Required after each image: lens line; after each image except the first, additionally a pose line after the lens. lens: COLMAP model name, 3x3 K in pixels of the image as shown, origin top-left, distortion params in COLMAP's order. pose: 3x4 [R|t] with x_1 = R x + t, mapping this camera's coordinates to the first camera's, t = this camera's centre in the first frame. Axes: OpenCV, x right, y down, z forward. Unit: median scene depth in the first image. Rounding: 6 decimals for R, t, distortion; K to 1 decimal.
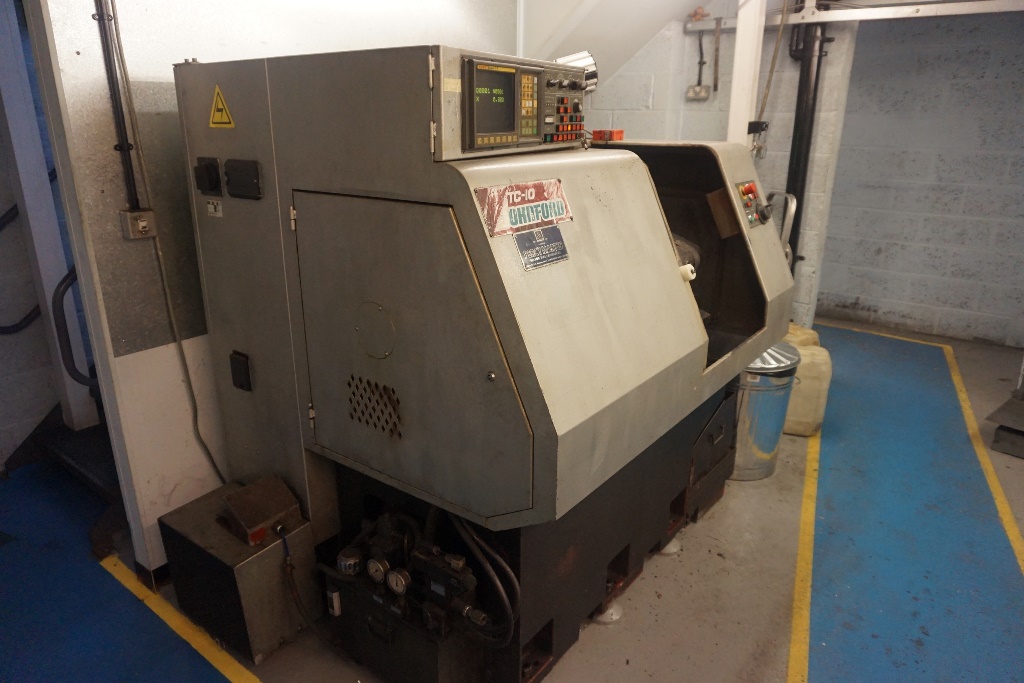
lens RADIAL K [[693.8, 0, 510.2], [0, 693.8, 344.7], [0, 0, 1]] dist [-0.052729, 0.046981]
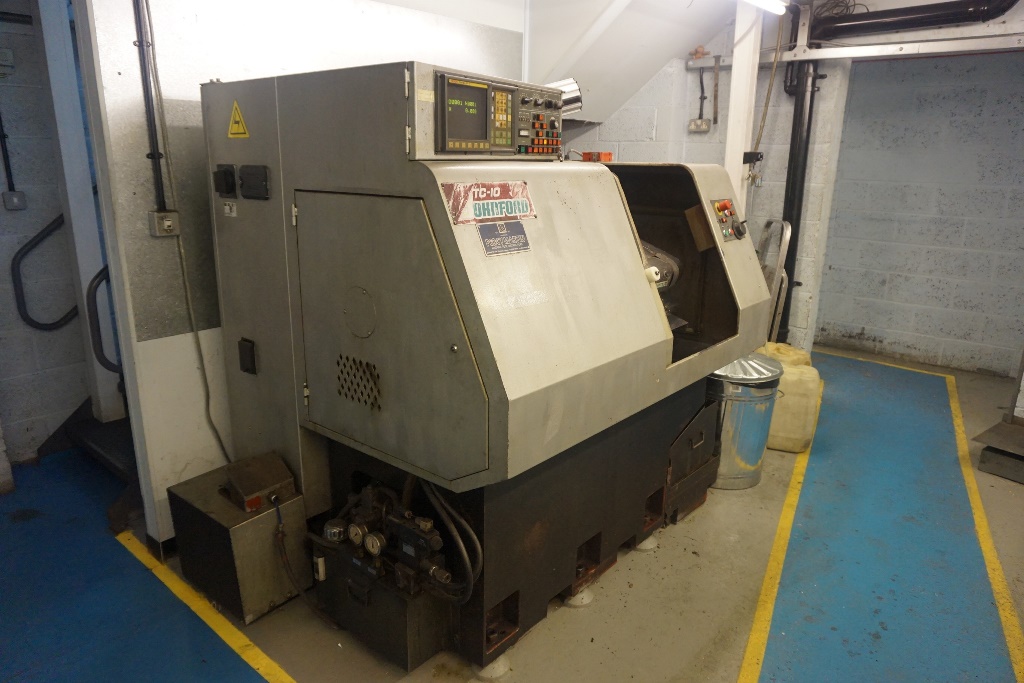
lens RADIAL K [[693.8, 0, 510.2], [0, 693.8, 344.7], [0, 0, 1]] dist [-0.052729, 0.046981]
pose [[0.998681, 0.024449, -0.045153, 0.089578], [-0.026980, 0.998049, -0.056313, 0.078275], [0.043688, 0.057457, 0.997392, -0.097935]]
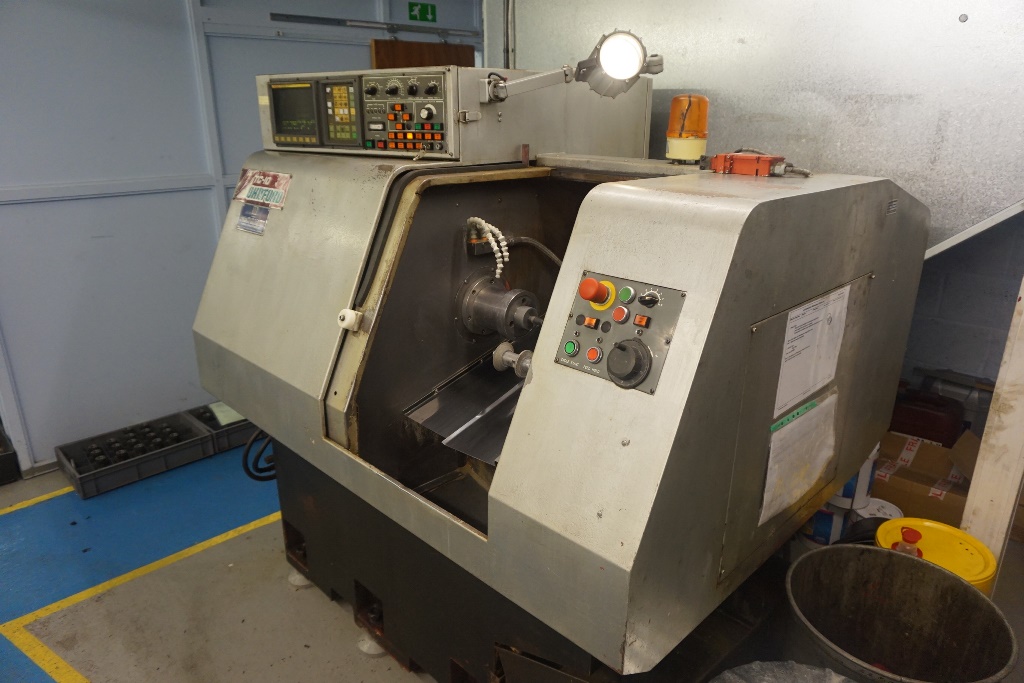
lens RADIAL K [[693.8, 0, 510.2], [0, 693.8, 344.7], [0, 0, 1]] dist [-0.052729, 0.046981]
pose [[-0.141796, 0.321906, -0.936093, 1.053809], [-0.316157, 0.881393, 0.350986, -0.445943], [0.938050, 0.345721, -0.023205, 1.275078]]
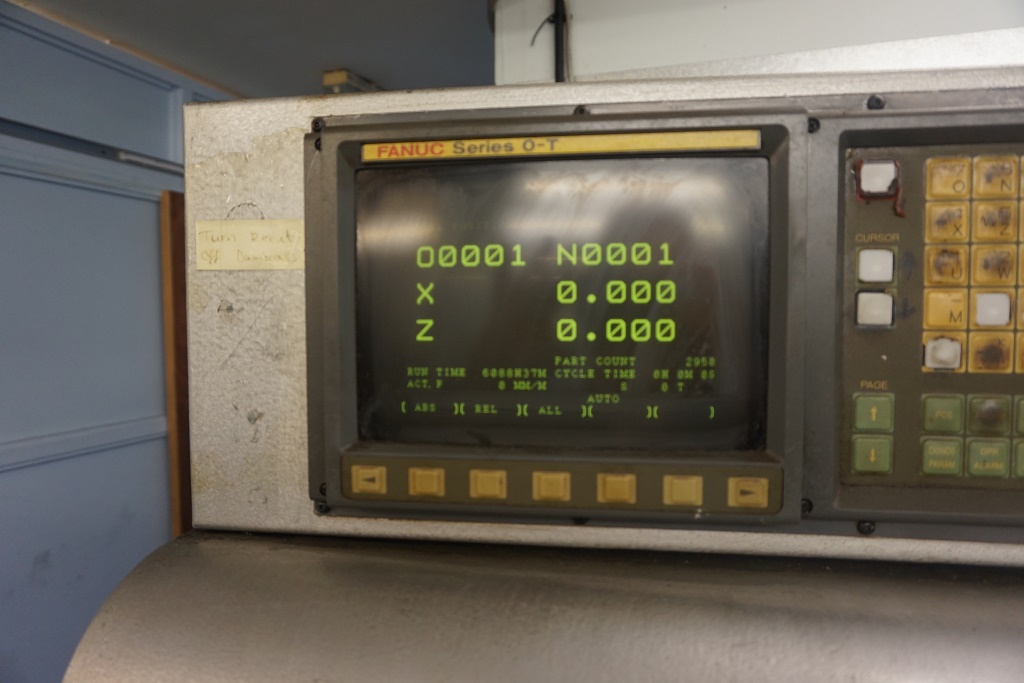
lens RADIAL K [[693.8, 0, 510.2], [0, 693.8, 344.7], [0, 0, 1]] dist [-0.052729, 0.046981]
pose [[0.320698, 0.040910, -0.946297, 0.135610], [-0.303109, 0.950962, -0.061611, -0.262299], [0.897373, 0.306590, 0.317372, 0.750530]]
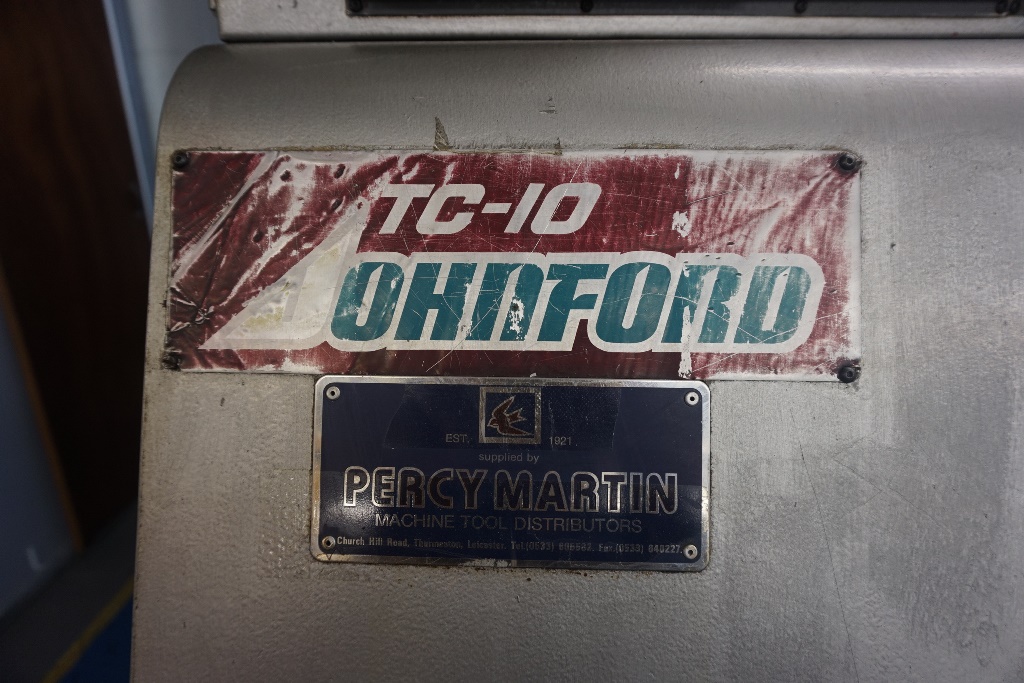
lens RADIAL K [[693.8, 0, 510.2], [0, 693.8, 344.7], [0, 0, 1]] dist [-0.052729, 0.046981]
pose [[0.557112, 0.299634, -0.774497, 0.155411], [-0.256876, 0.949076, 0.182398, -0.172218], [0.789709, 0.097334, 0.605711, 0.702202]]
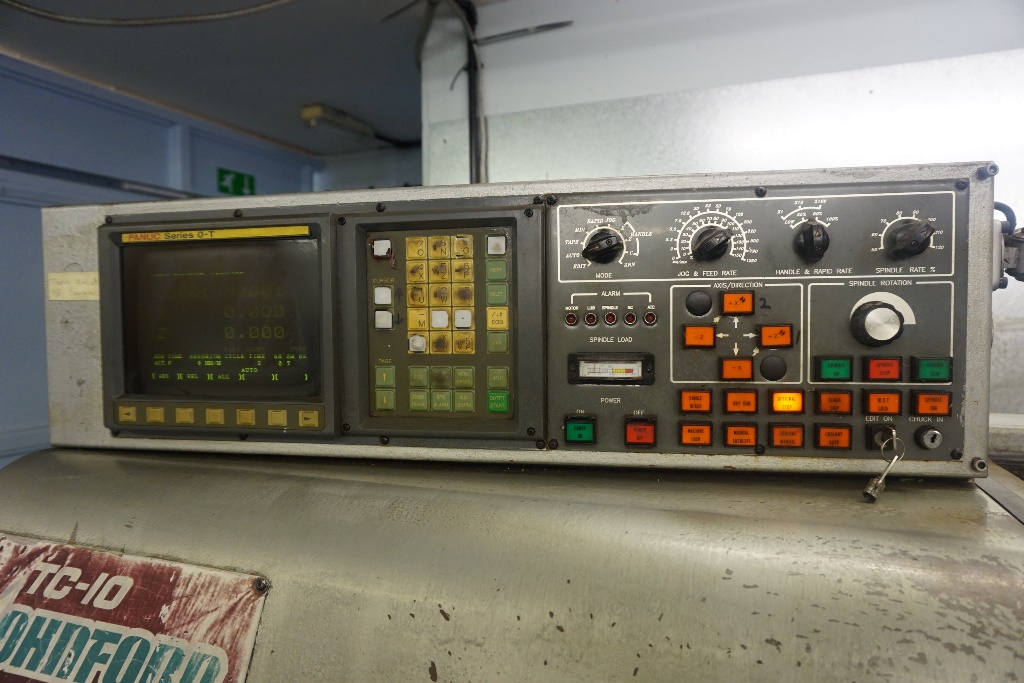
lens RADIAL K [[693.8, 0, 510.2], [0, 693.8, 344.7], [0, 0, 1]] dist [-0.052729, 0.046981]
pose [[0.269121, 0.033992, -0.962506, 0.310248], [-0.300235, 0.952538, -0.050307, -0.297246], [0.915114, 0.302517, 0.266553, 0.849740]]
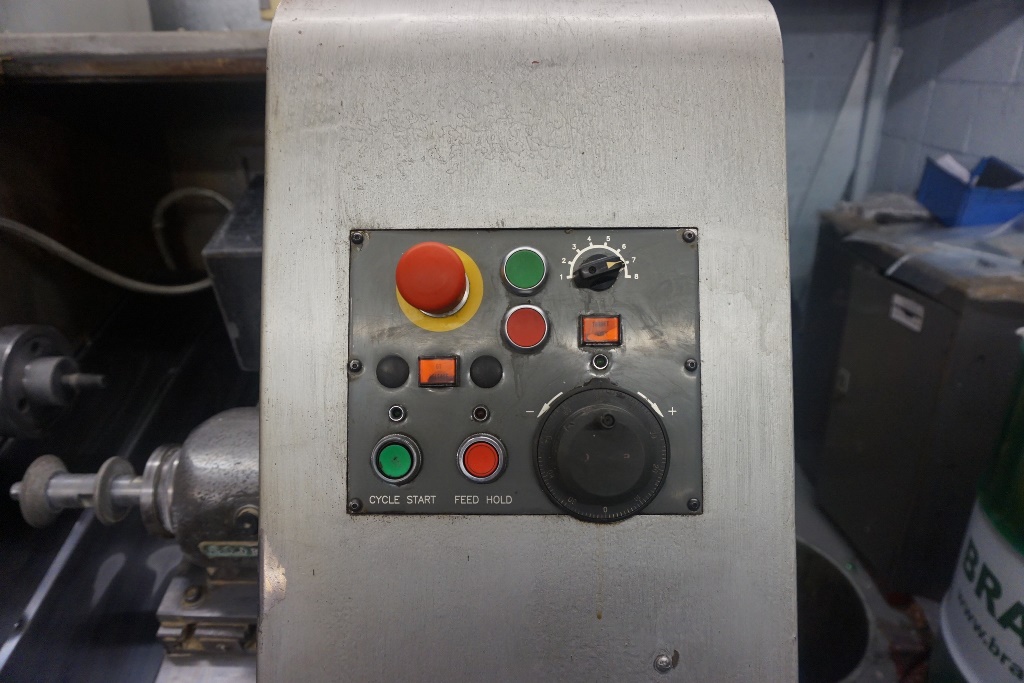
lens RADIAL K [[693.8, 0, 510.2], [0, 693.8, 344.7], [0, 0, 1]] dist [-0.052729, 0.046981]
pose [[0.594261, 0.296437, -0.747649, 0.666133], [-0.248743, 0.951762, 0.179656, -0.331909], [0.764840, 0.079210, 0.639332, 1.208185]]
